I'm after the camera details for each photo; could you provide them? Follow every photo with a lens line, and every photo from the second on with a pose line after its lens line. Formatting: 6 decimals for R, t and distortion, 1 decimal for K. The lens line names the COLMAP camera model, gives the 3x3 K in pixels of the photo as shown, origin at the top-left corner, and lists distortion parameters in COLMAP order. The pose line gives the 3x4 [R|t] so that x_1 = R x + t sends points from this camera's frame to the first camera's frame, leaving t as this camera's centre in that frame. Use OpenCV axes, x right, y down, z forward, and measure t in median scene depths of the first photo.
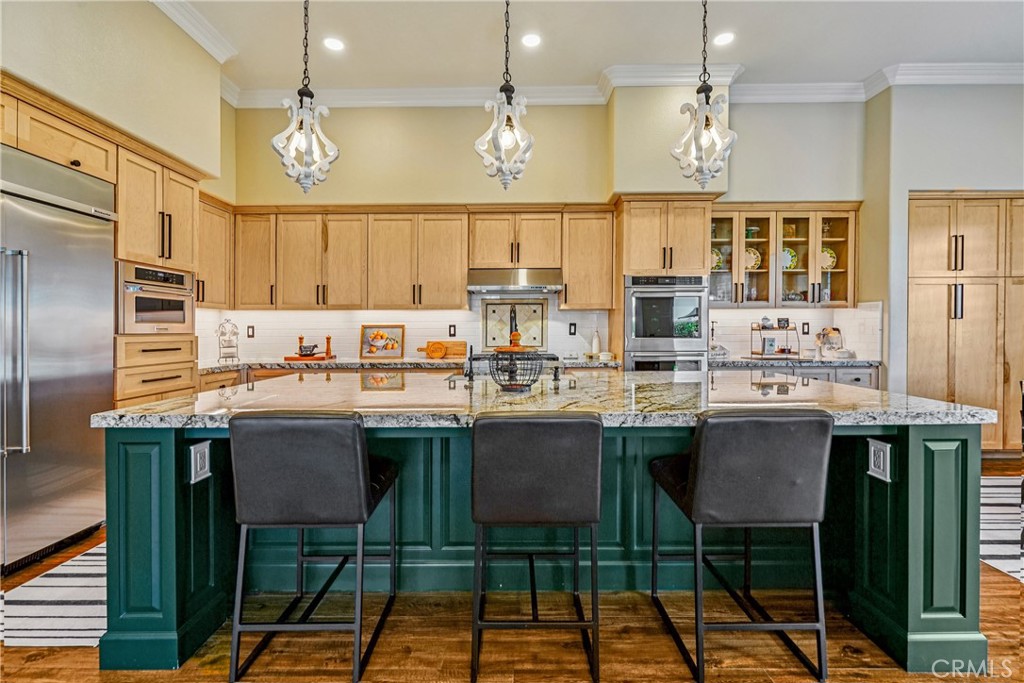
lens RADIAL K [[449.9, 0, 506.1], [0, 449.9, 339.4], [0, 0, 1]] dist [-0.002522, -0.002452]
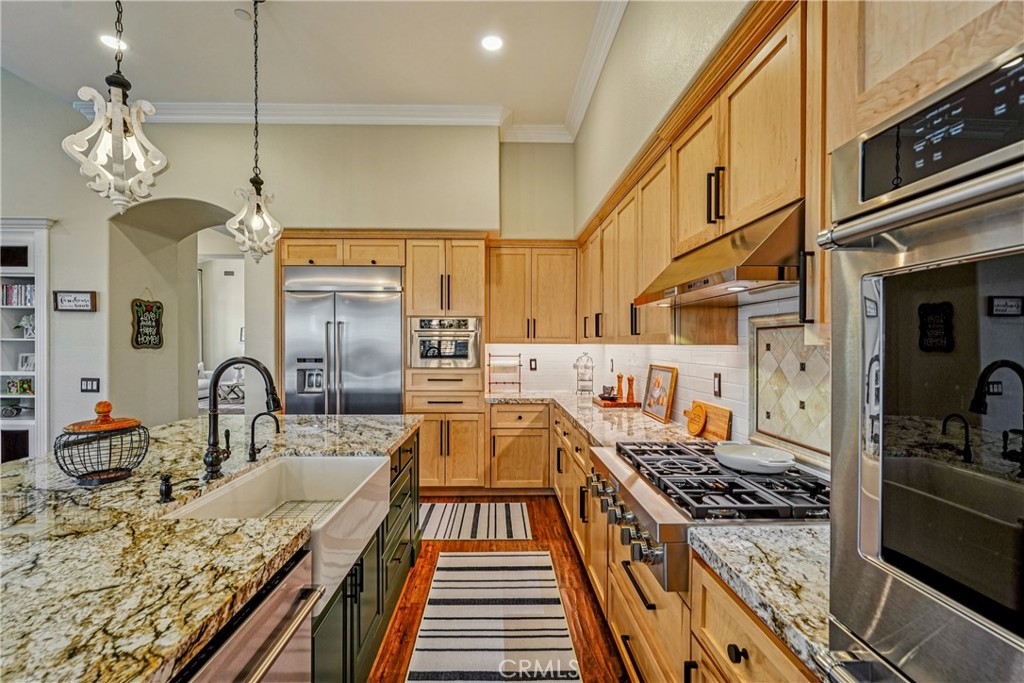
lens RADIAL K [[449.9, 0, 510.1], [0, 449.9, 344.0], [0, 0, 1]] dist [-0.002522, -0.002452]
pose [[0.045308, 0.004708, -0.998962, 0.400051], [-0.025520, 0.999668, 0.003553, -0.066341], [0.998647, 0.025332, 0.045413, 0.828407]]
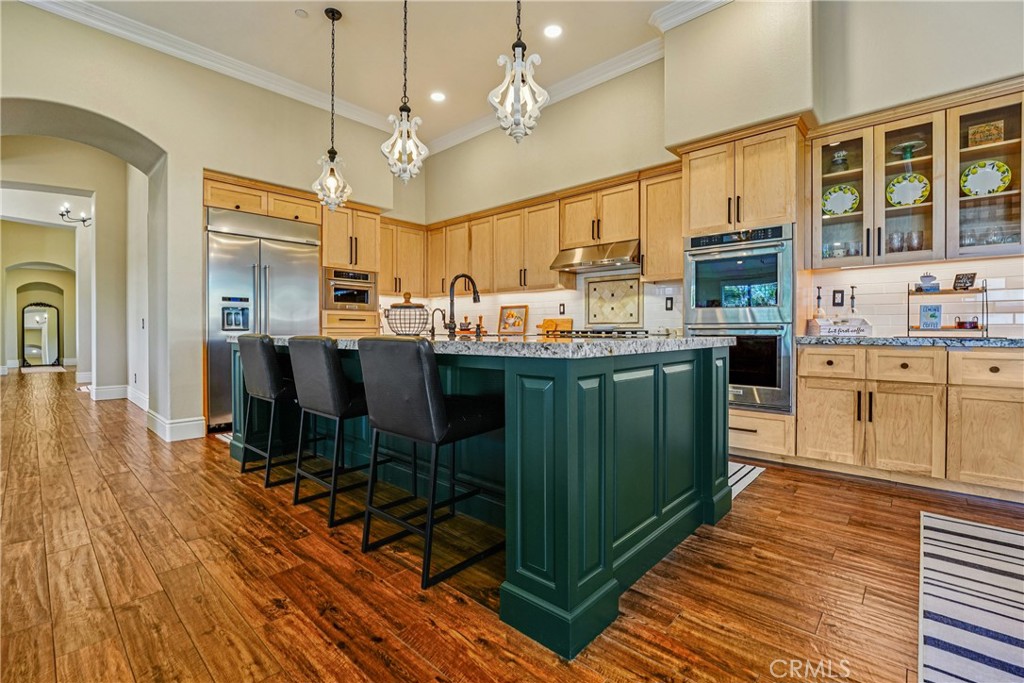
lens RADIAL K [[449.9, 0, 508.6], [0, 449.9, 332.8], [0, 0, 1]] dist [-0.002522, -0.002452]
pose [[0.747362, 0.008941, -0.664357, 0.564035], [-0.017830, 0.999819, -0.006602, 0.052859], [0.664177, 0.016779, 0.747387, 0.107376]]
